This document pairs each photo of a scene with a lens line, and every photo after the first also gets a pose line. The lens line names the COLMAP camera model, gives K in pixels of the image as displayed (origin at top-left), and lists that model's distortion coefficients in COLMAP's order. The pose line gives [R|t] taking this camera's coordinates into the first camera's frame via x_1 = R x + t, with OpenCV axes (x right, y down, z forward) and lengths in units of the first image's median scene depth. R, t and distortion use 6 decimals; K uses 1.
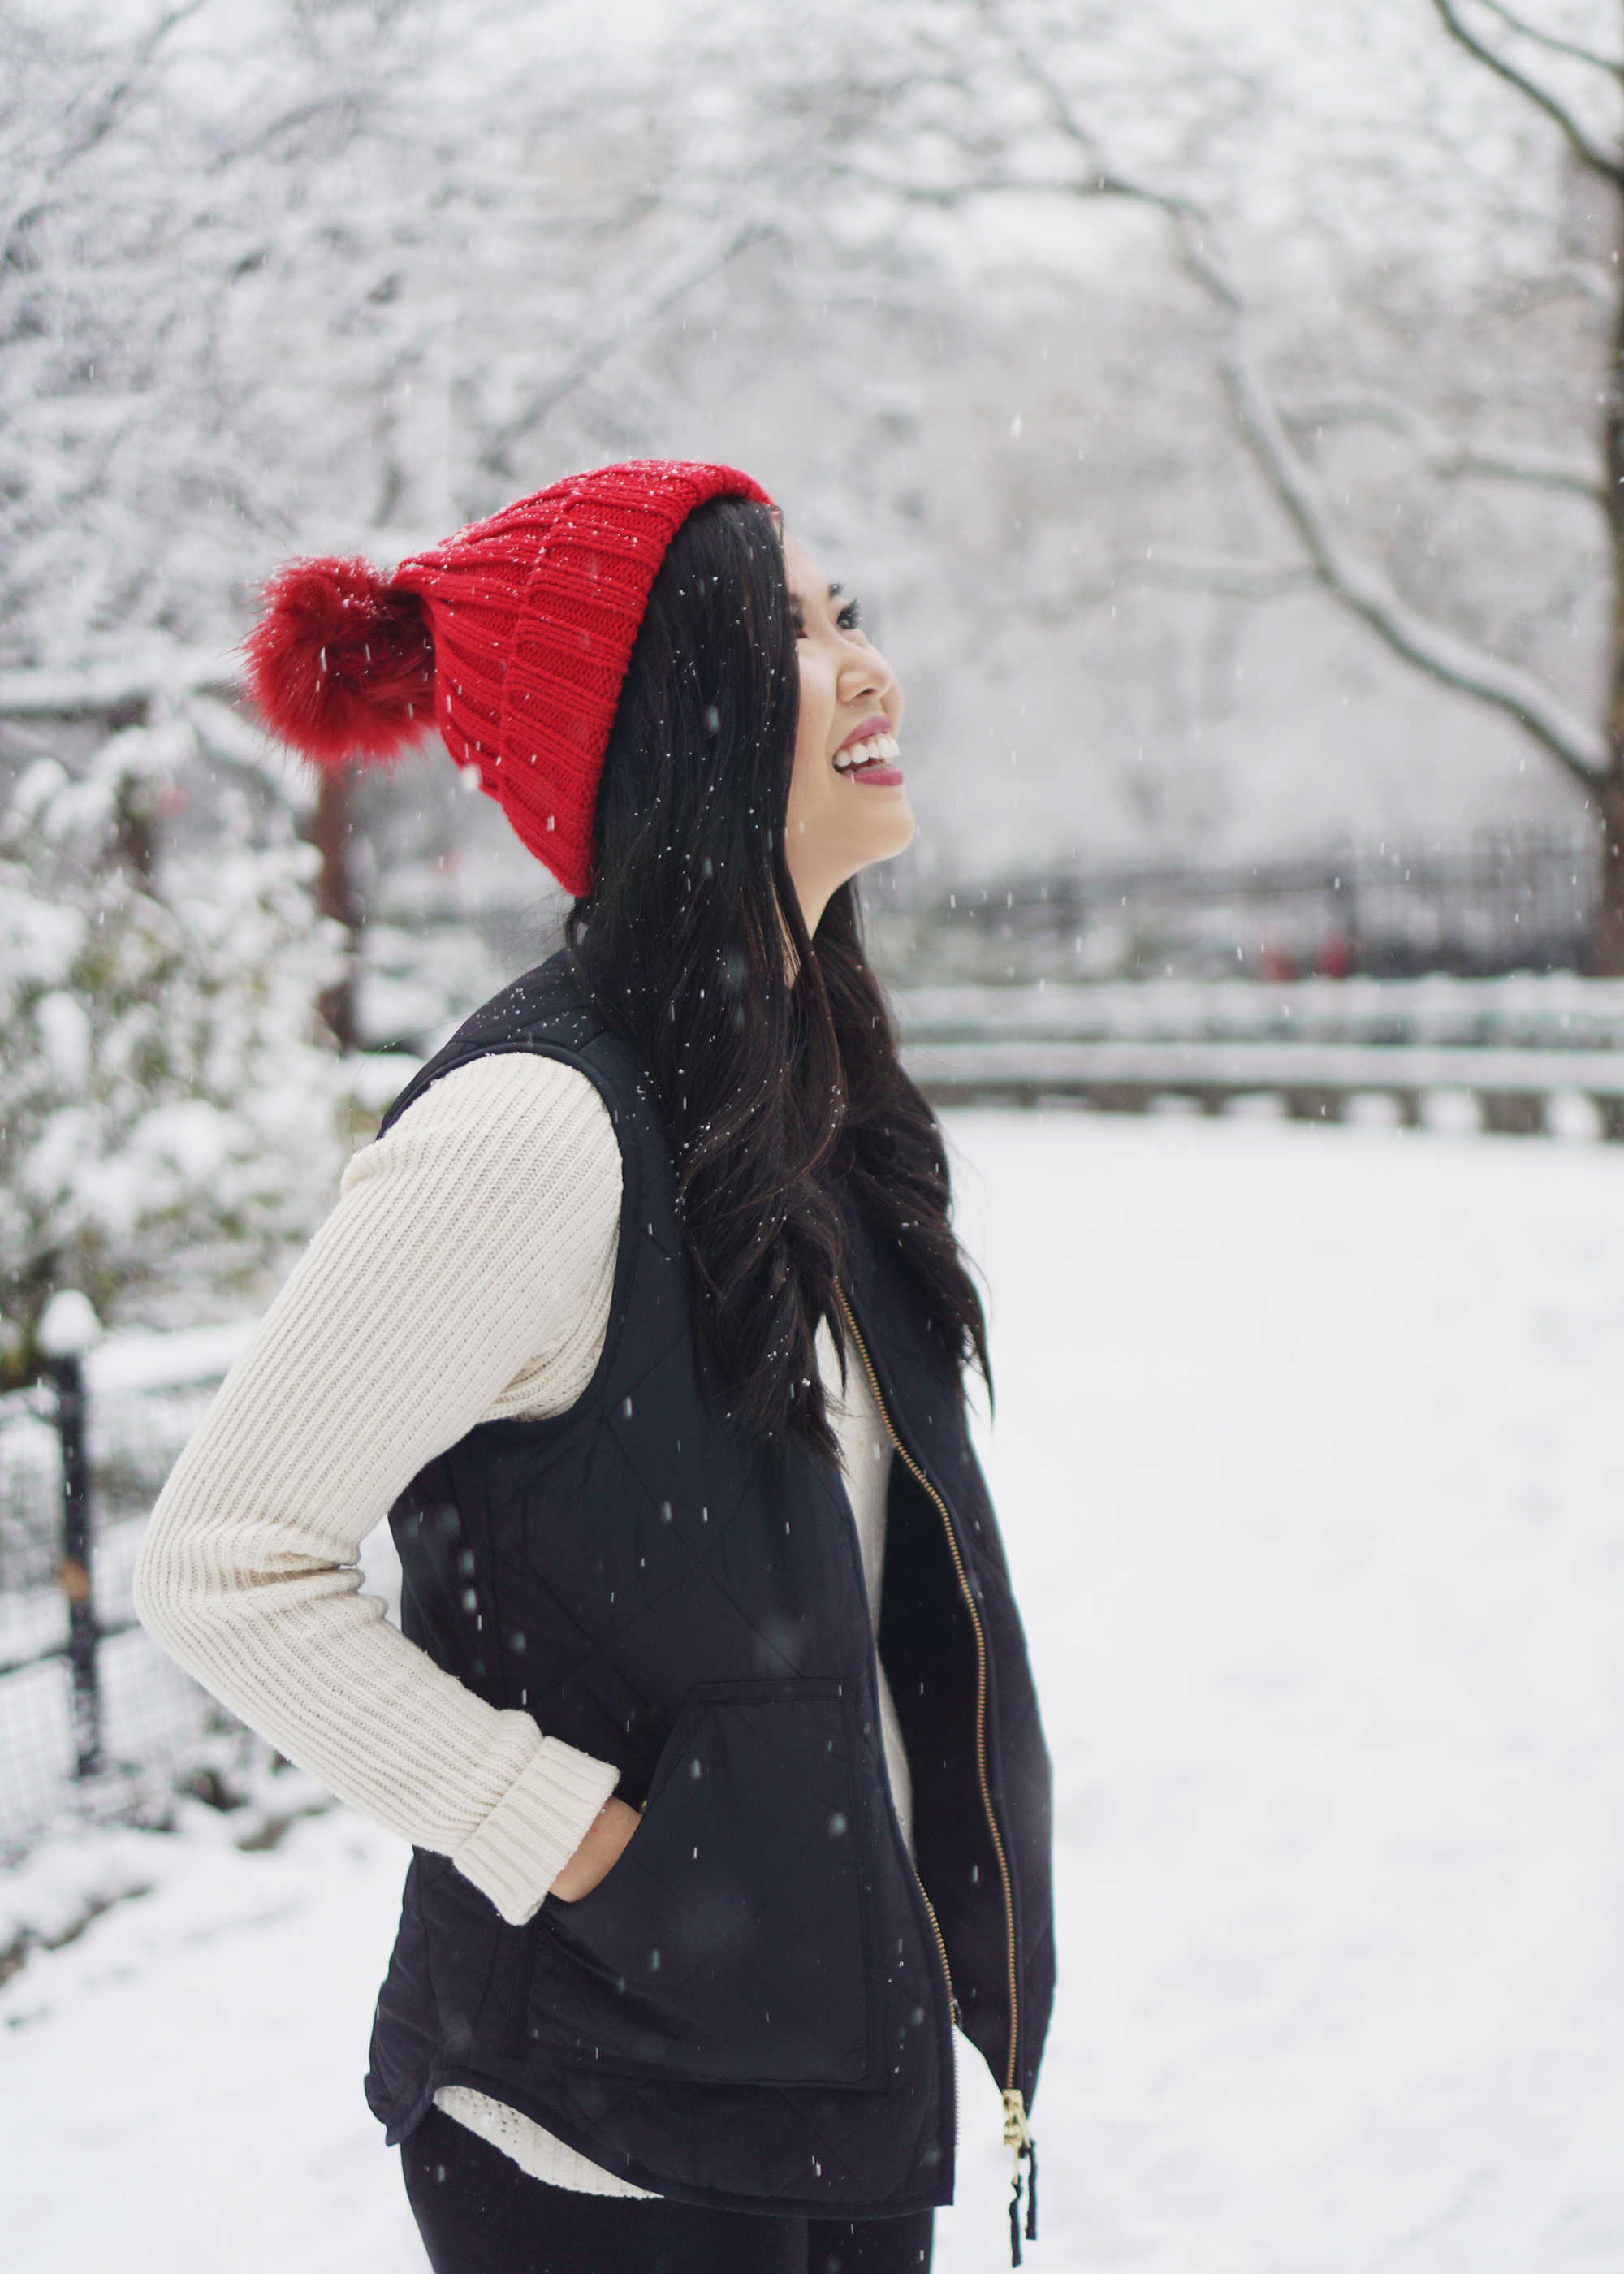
lens RADIAL K [[4041.3, 0, 810.1], [0, 4041.3, 1074.2], [0, 0, 1]] dist [0.007851, 0.106758]
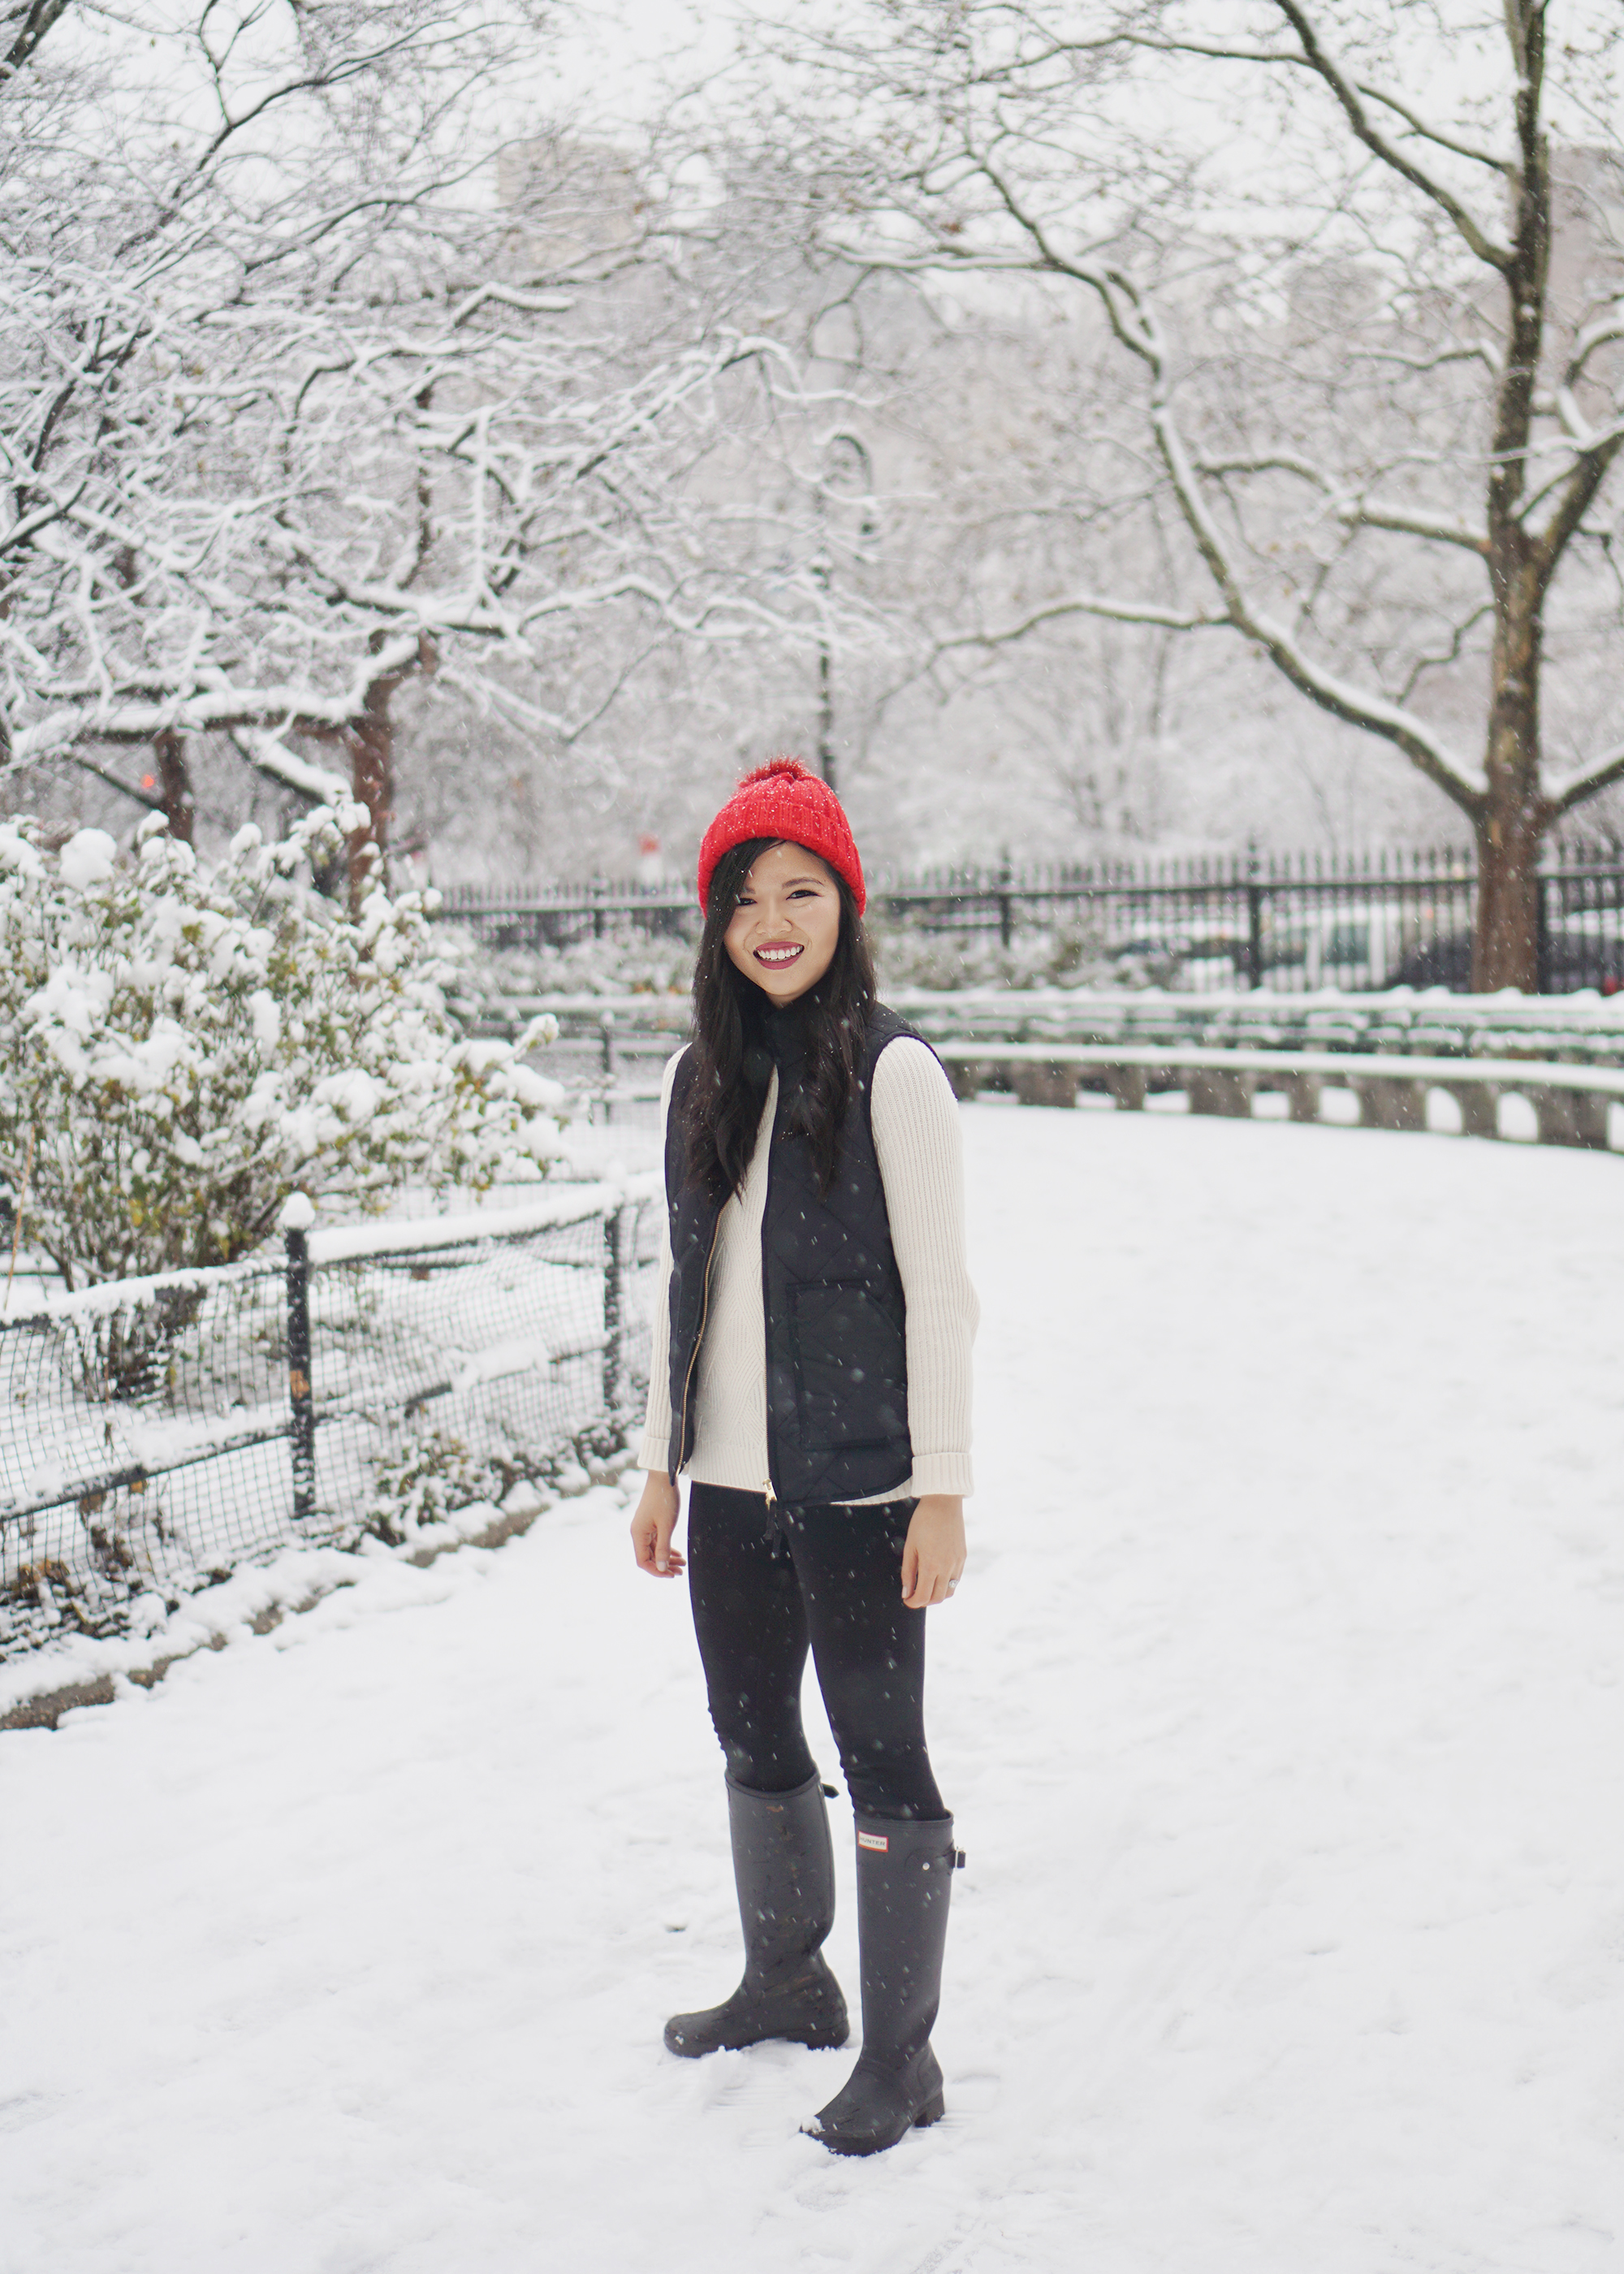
lens RADIAL K [[4042.2, 0, 812.0], [0, 4042.2, 1137.0], [0, 0, 1]] dist [0.016083, -0.097618]
pose [[0.999693, 0.019441, 0.015392, -0.006279], [-0.019724, 0.999635, 0.018487, 0.000957], [-0.015027, -0.018785, 0.999711, -0.190759]]
